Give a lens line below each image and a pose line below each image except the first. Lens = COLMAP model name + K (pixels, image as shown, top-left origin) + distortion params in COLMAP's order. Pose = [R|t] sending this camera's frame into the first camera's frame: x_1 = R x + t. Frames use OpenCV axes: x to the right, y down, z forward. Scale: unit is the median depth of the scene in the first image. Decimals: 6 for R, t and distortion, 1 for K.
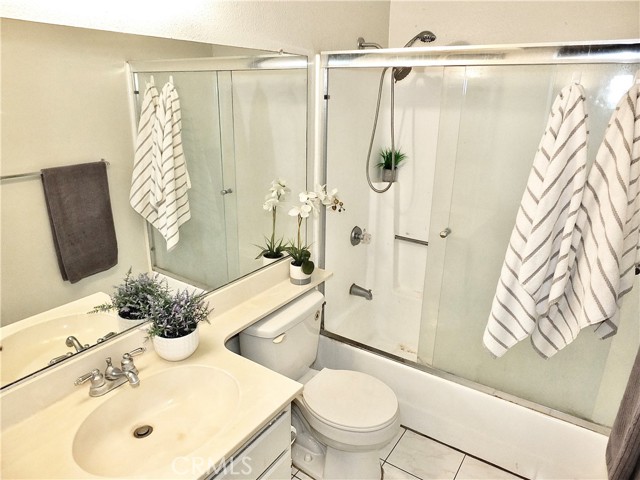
lens RADIAL K [[436.7, 0, 320.0], [0, 436.7, 240.0], [0, 0, 1]] dist [-0.036661, -0.001507]
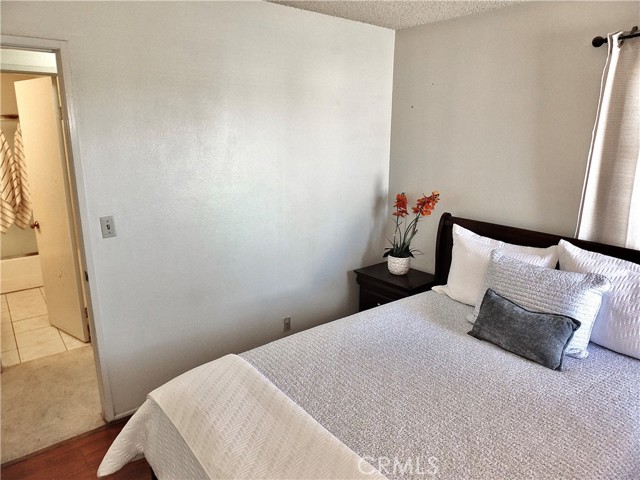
lens RADIAL K [[436.7, 0, 320.0], [0, 436.7, 240.0], [0, 0, 1]] dist [-0.036661, -0.001507]
pose [[0.315324, -0.240829, 0.917917, -1.432843], [0.301834, 0.942485, 0.143589, 0.550889], [-0.899704, 0.231782, 0.369879, -1.705050]]
